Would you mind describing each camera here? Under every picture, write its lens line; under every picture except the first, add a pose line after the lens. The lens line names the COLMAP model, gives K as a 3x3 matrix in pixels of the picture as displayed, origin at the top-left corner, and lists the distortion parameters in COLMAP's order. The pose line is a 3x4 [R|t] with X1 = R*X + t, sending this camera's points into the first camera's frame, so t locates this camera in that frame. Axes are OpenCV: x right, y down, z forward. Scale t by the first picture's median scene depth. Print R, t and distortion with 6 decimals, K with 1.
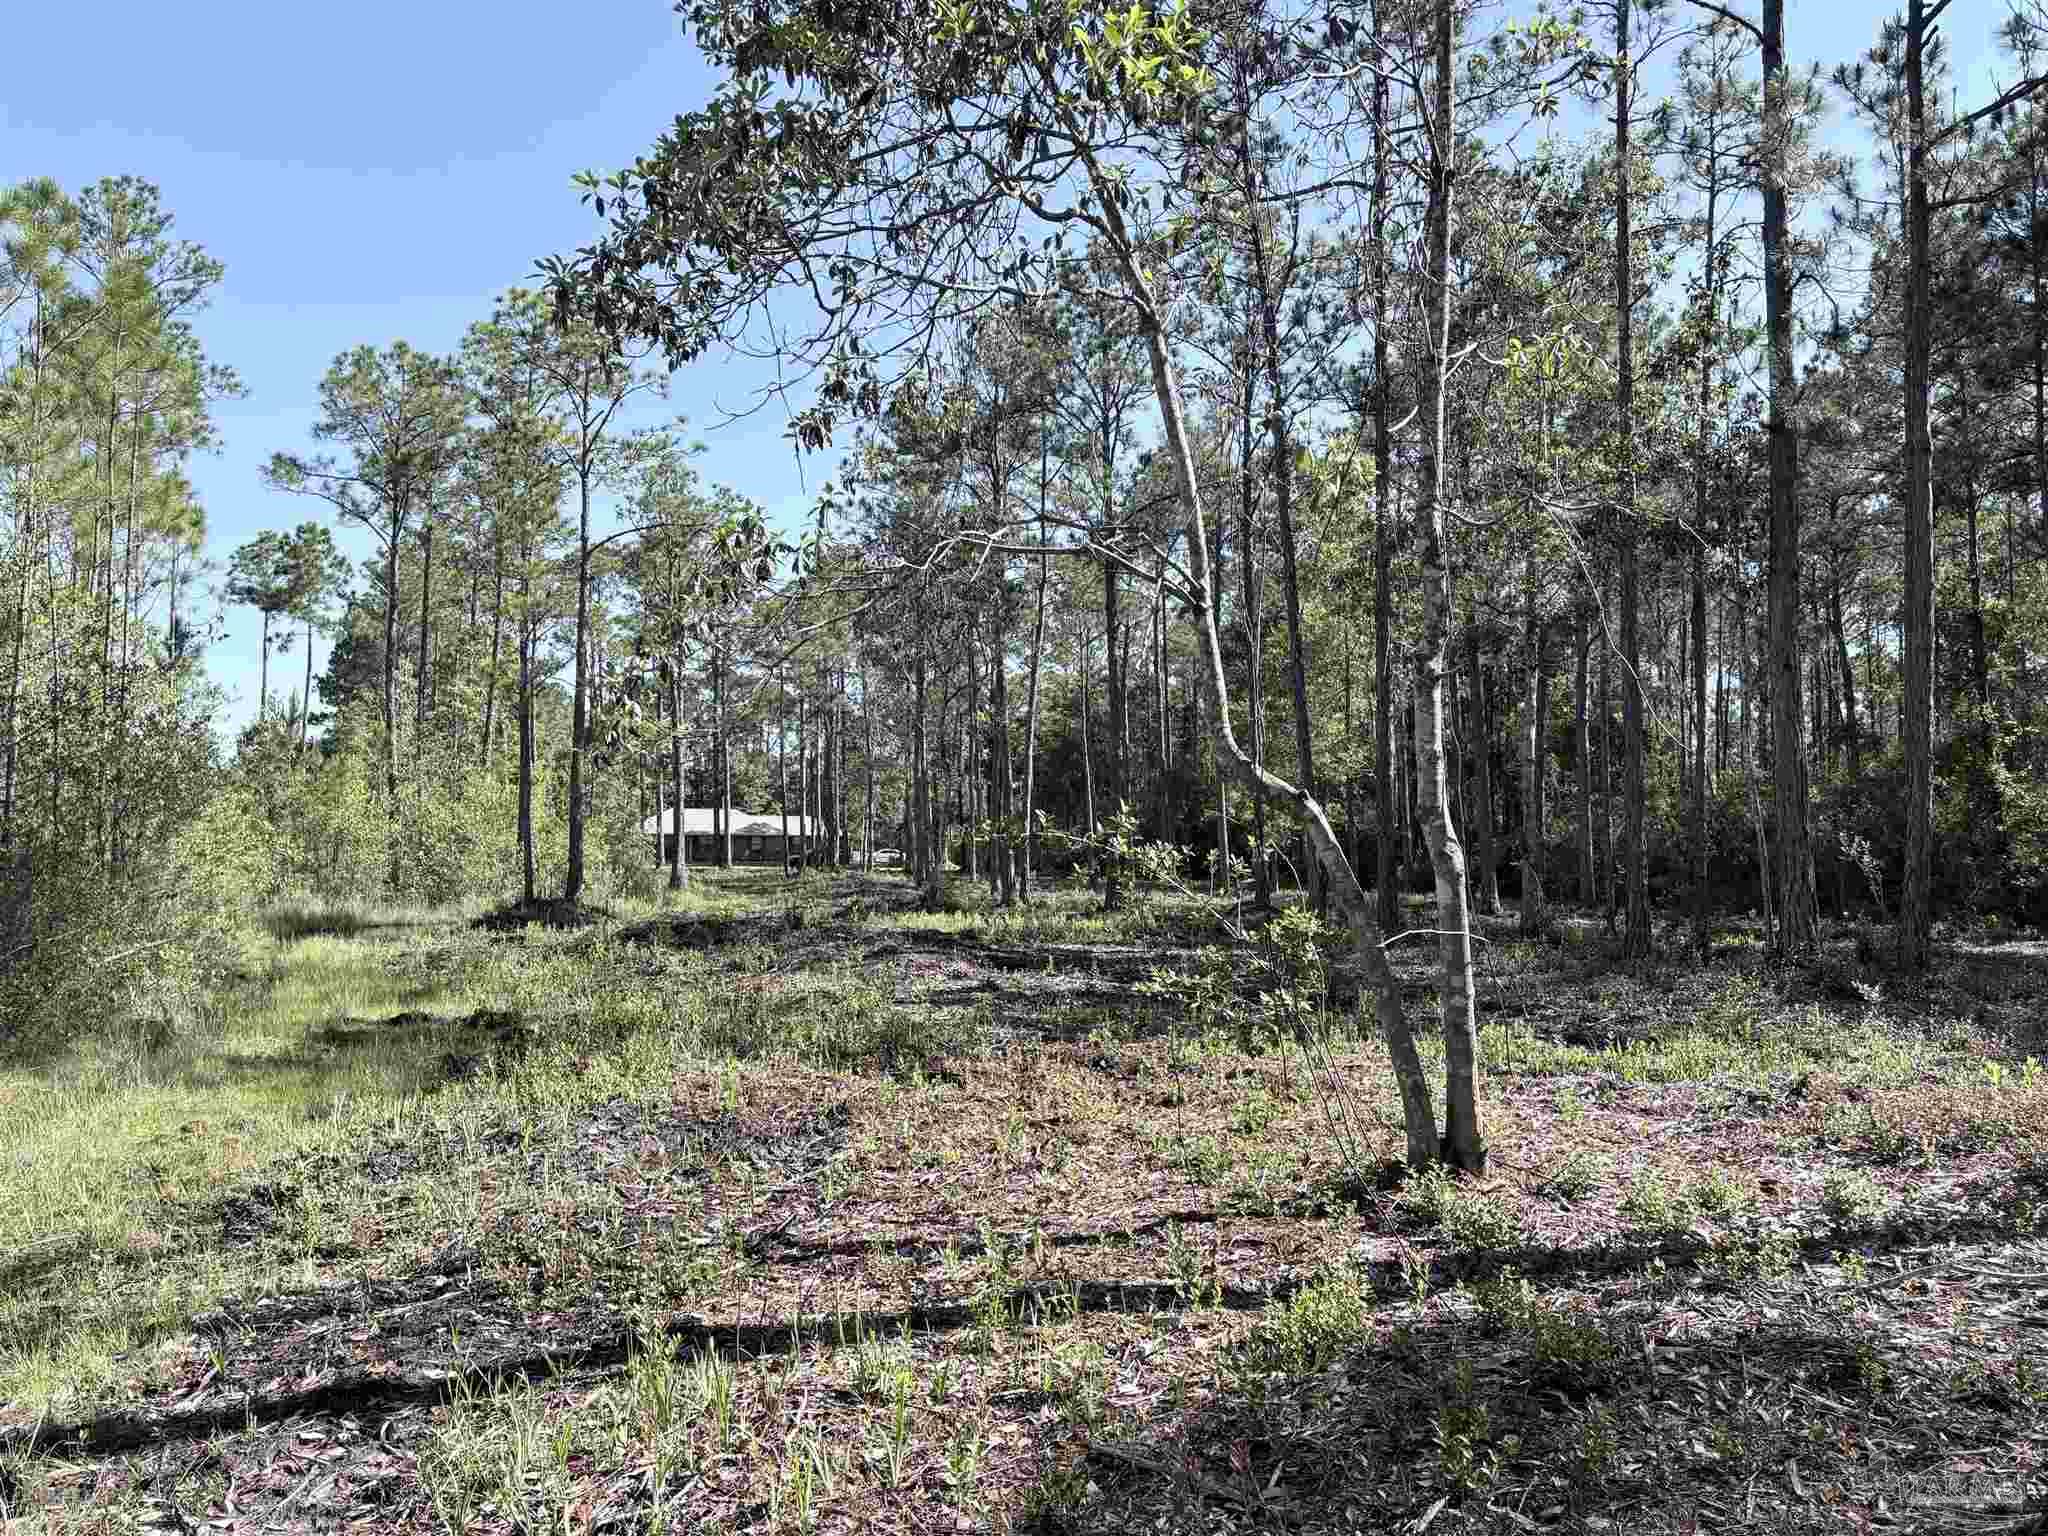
lens RADIAL K [[1567.9, 0, 1024.7], [0, 1567.9, 776.5], [0, 0, 1]] dist [0.046383, -0.004807]
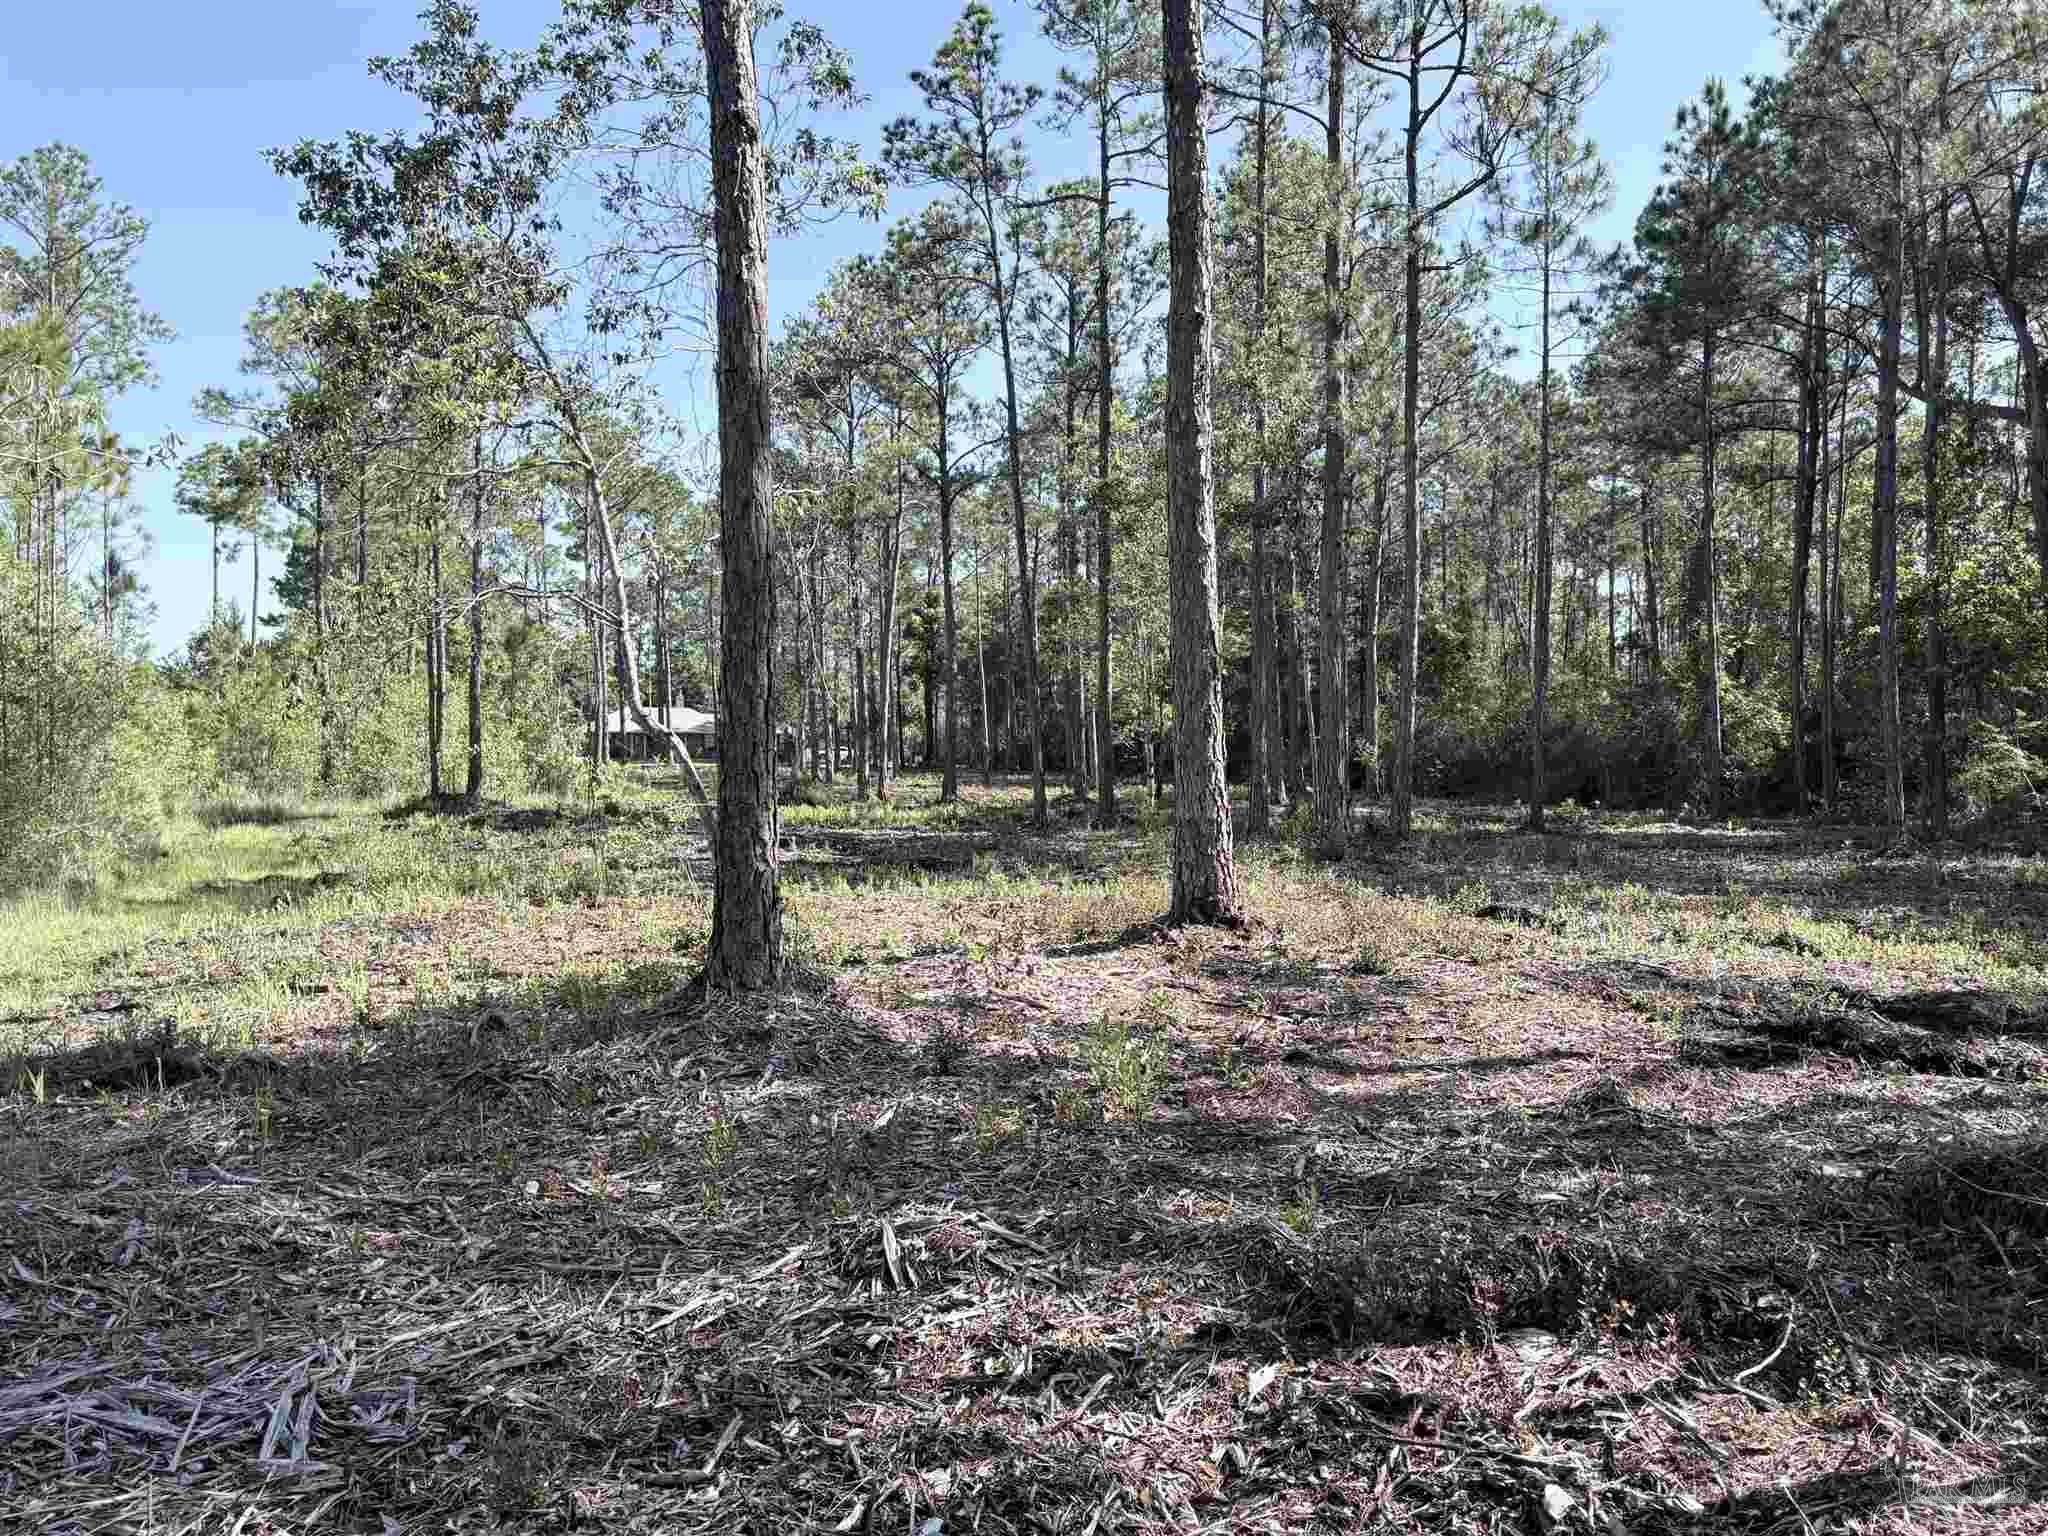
lens RADIAL K [[1567.9, 0, 1011.2], [0, 1567.9, 754.9], [0, 0, 1]] dist [0.046383, -0.004807]
pose [[0.999965, -0.001947, 0.008086, 0.090419], [0.001520, 0.998621, 0.052468, -0.009365], [-0.008177, -0.052454, 0.998590, -0.138513]]
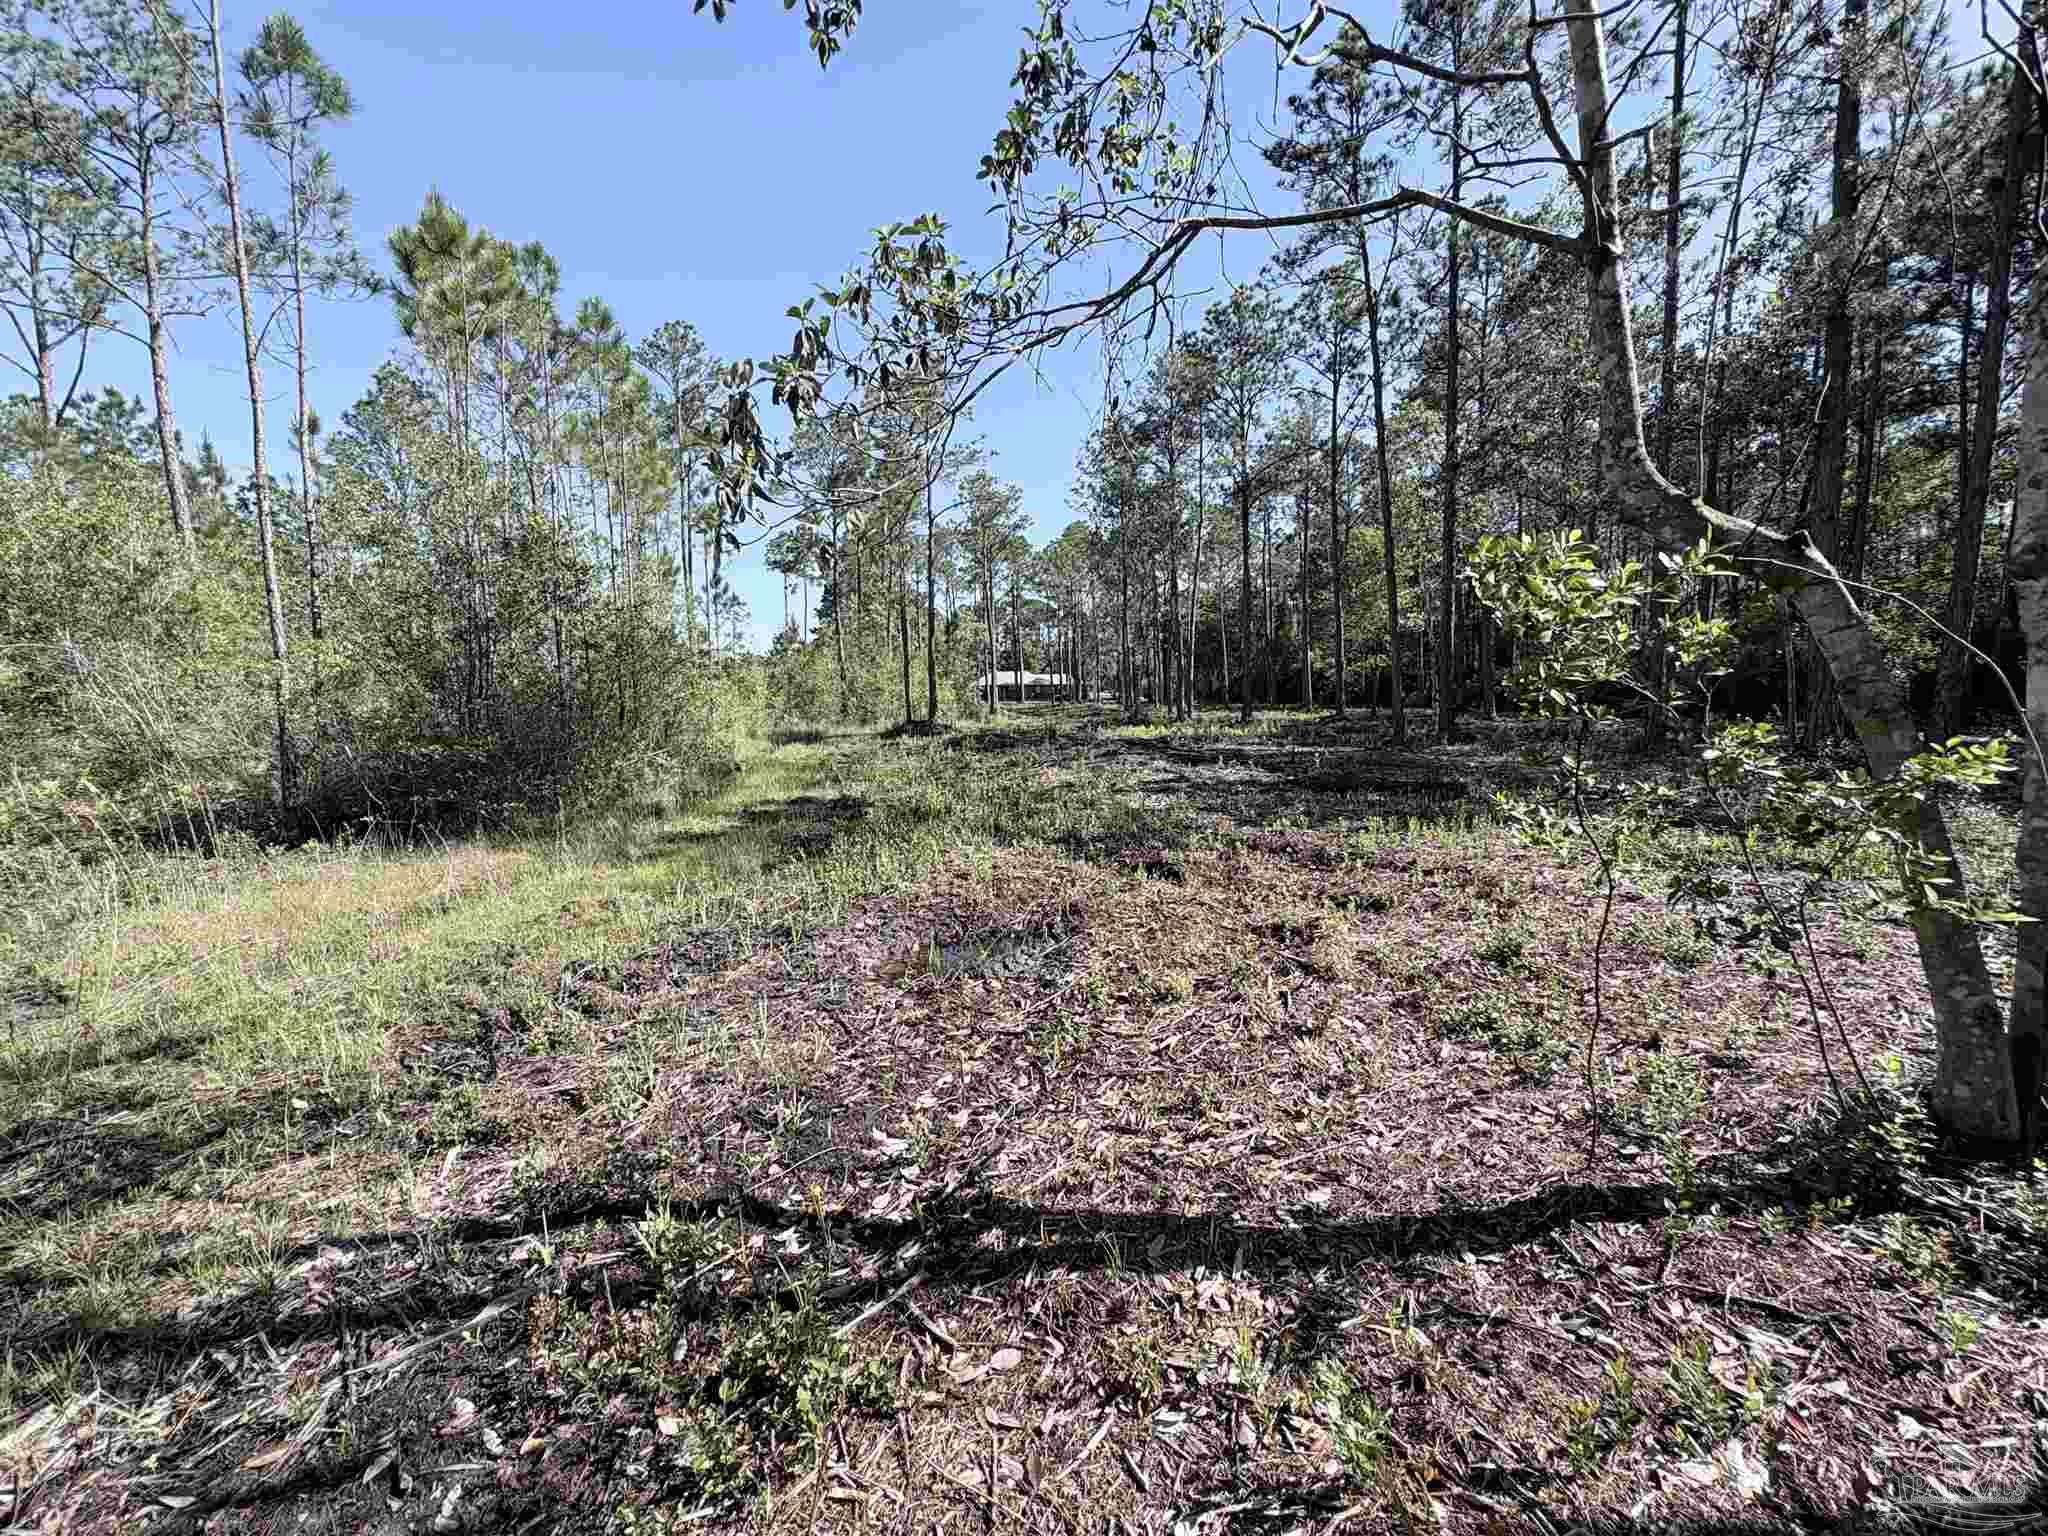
lens RADIAL K [[826.3, 0, 1024.5], [0, 826.3, 772.1], [0, 0, 1]] dist [0.003579, 0.000176]
pose [[0.982314, -0.004932, -0.187175, -0.009372], [0.031610, 0.989673, 0.139817, 0.007458], [0.184553, -0.143260, 0.972325, 0.099115]]
